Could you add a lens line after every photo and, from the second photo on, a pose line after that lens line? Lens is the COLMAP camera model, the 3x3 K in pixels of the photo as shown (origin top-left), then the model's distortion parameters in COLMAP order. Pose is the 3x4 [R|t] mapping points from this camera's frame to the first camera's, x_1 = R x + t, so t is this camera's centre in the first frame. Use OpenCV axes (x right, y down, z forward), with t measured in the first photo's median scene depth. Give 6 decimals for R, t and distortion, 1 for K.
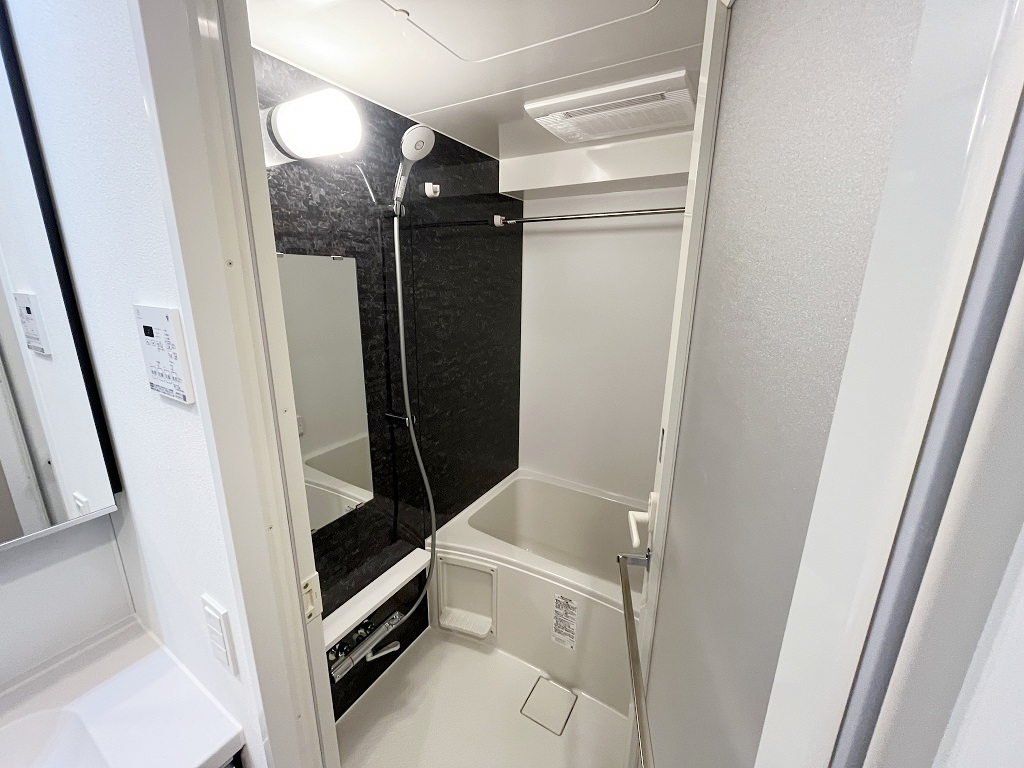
lens RADIAL K [[410.0, 0, 511.6], [0, 410.0, 385.7], [0, 0, 1]] dist [-0.001351, -0.000794]
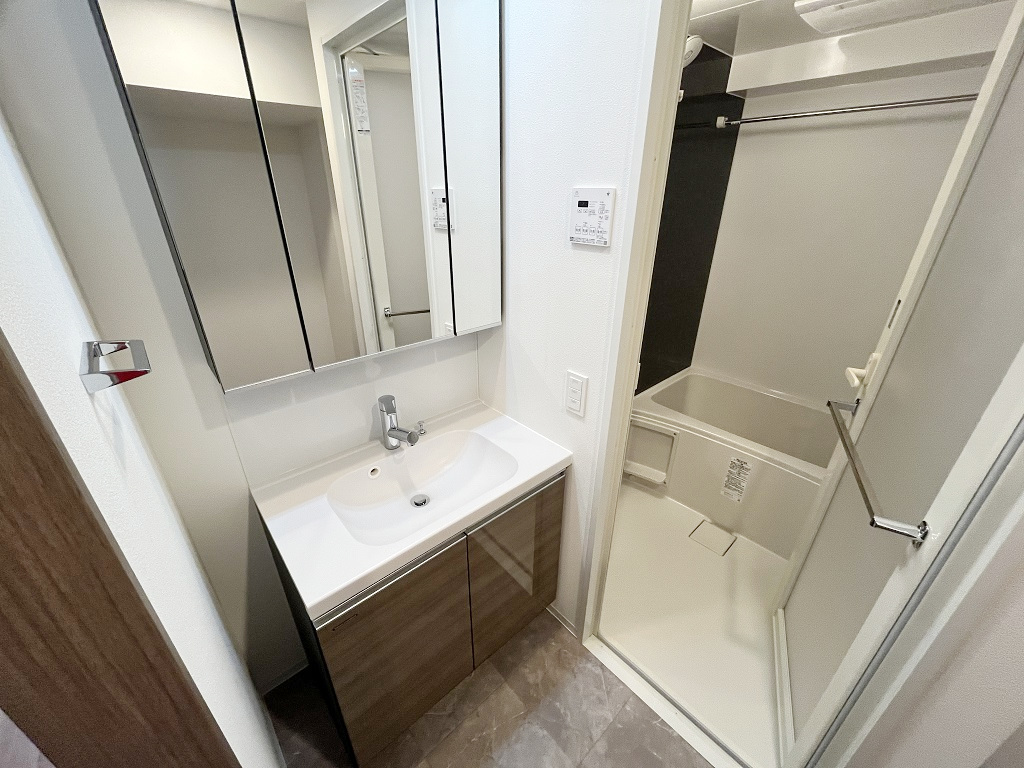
lens RADIAL K [[410.0, 0, 511.3], [0, 410.0, 386.1], [0, 0, 1]] dist [-0.001351, -0.000794]
pose [[0.954977, 0.117055, -0.272610, -0.211870], [-0.064848, 0.979013, 0.193205, 0.108441], [0.289505, -0.166828, 0.942526, -0.304316]]
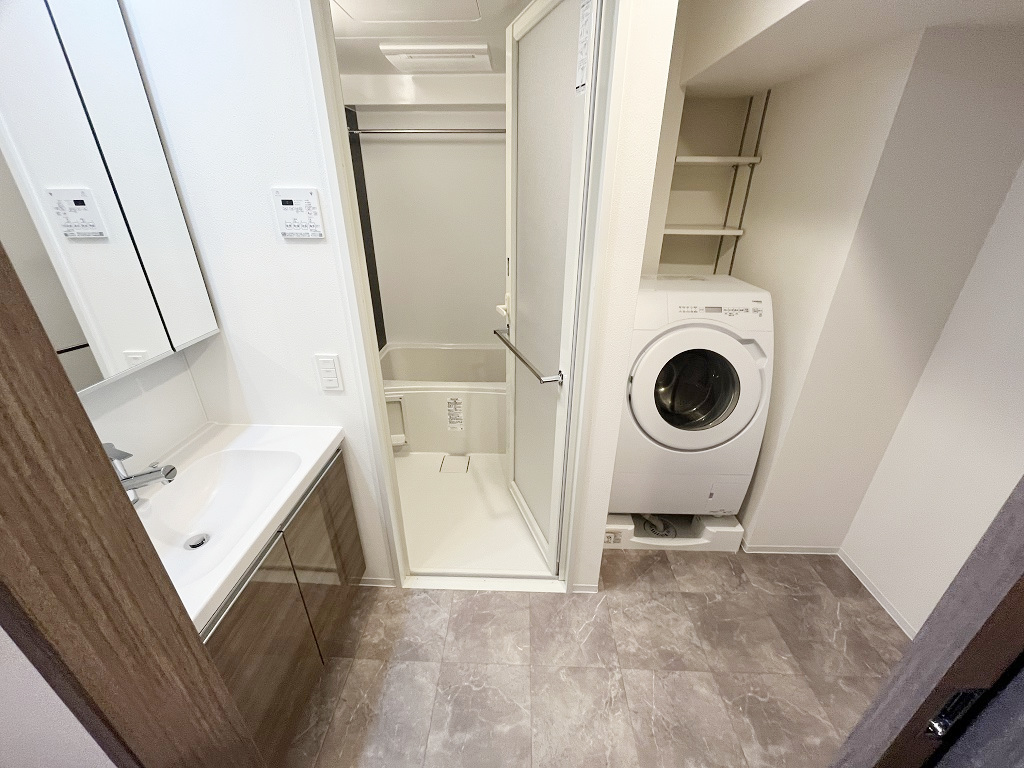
lens RADIAL K [[410.0, 0, 509.1], [0, 410.0, 384.1], [0, 0, 1]] dist [-0.001351, -0.000794]
pose [[0.876068, -0.216475, 0.430863, -0.343899], [0.131665, 0.966998, 0.218128, 0.146712], [-0.463863, -0.134366, 0.875658, -0.464250]]
